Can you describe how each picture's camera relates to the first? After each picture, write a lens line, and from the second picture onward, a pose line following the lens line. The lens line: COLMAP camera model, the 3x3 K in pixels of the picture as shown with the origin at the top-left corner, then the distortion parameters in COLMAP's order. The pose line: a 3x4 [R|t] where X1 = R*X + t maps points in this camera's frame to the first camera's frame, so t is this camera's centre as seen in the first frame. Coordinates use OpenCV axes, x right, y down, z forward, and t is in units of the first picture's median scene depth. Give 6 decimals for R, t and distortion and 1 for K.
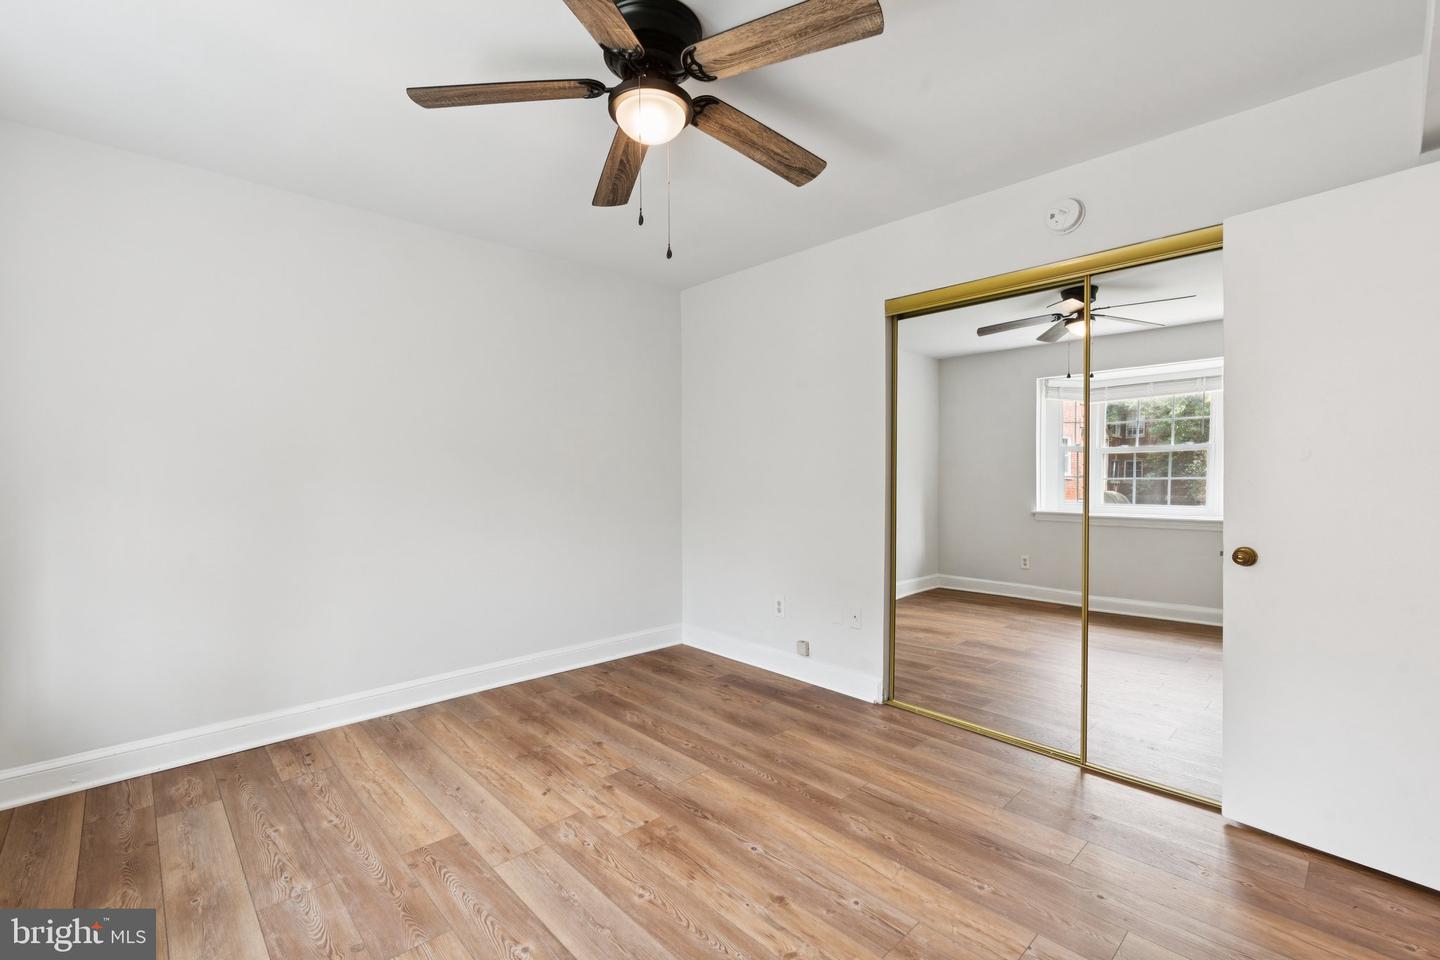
lens RADIAL K [[630.0, 0, 715.5], [0, 630.0, 479.5], [0, 0, 1]] dist [-0.004742, 0.000072]
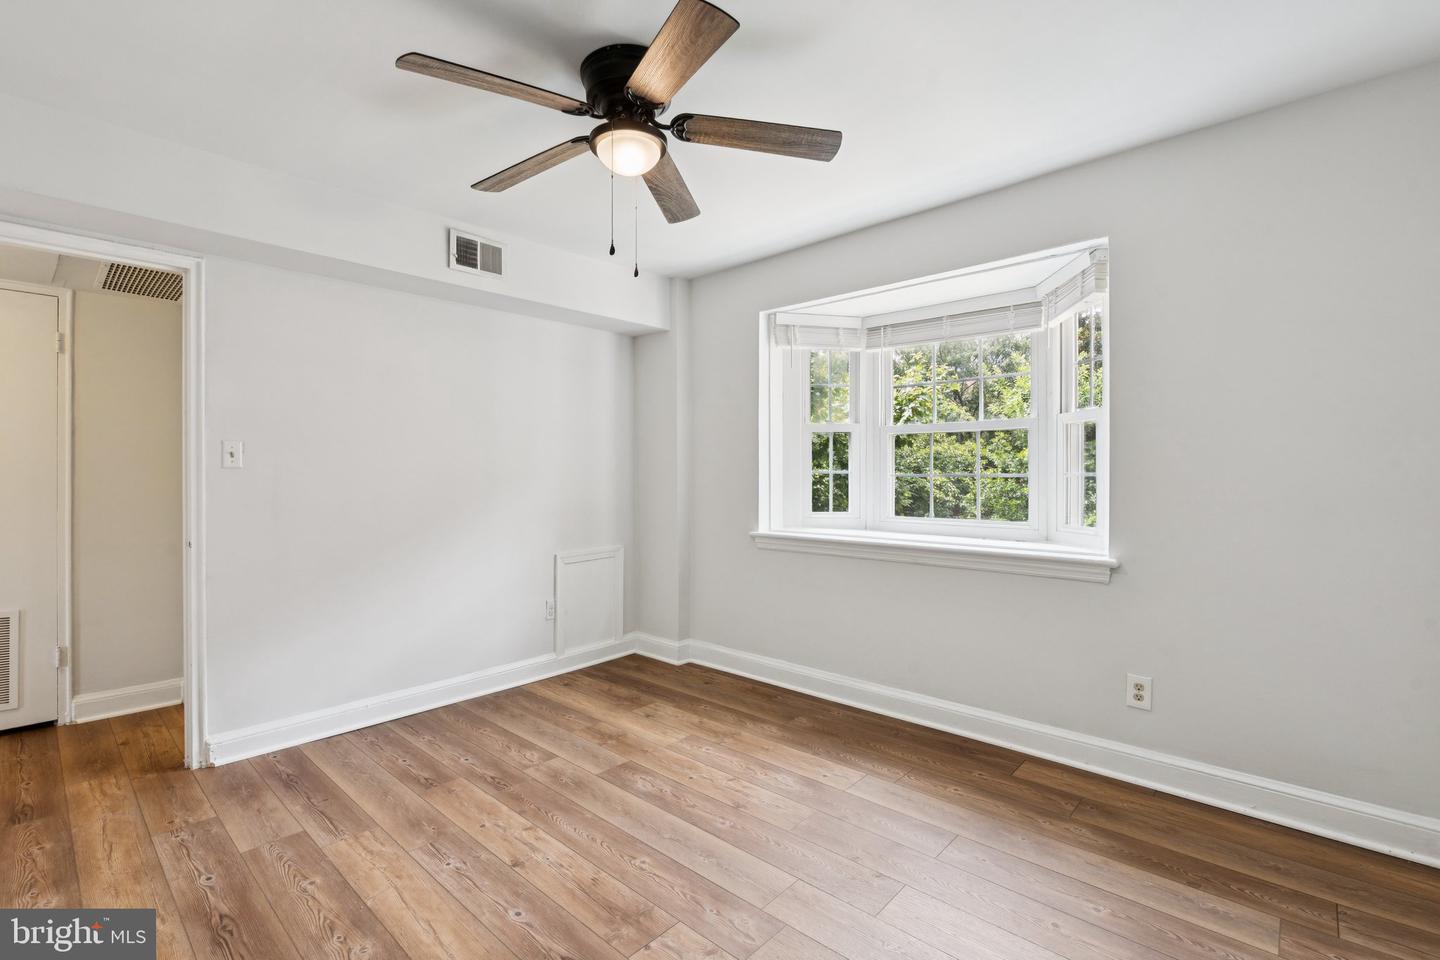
lens RADIAL K [[650.1, 0, 711.2], [0, 650.1, 473.7], [0, 0, 1]] dist [-0.004100, 0.000324]
pose [[-0.997834, 0.005992, -0.065502, -0.116414], [0.004992, 0.999869, 0.015416, -0.023565], [0.065586, 0.015056, -0.997733, 1.483138]]
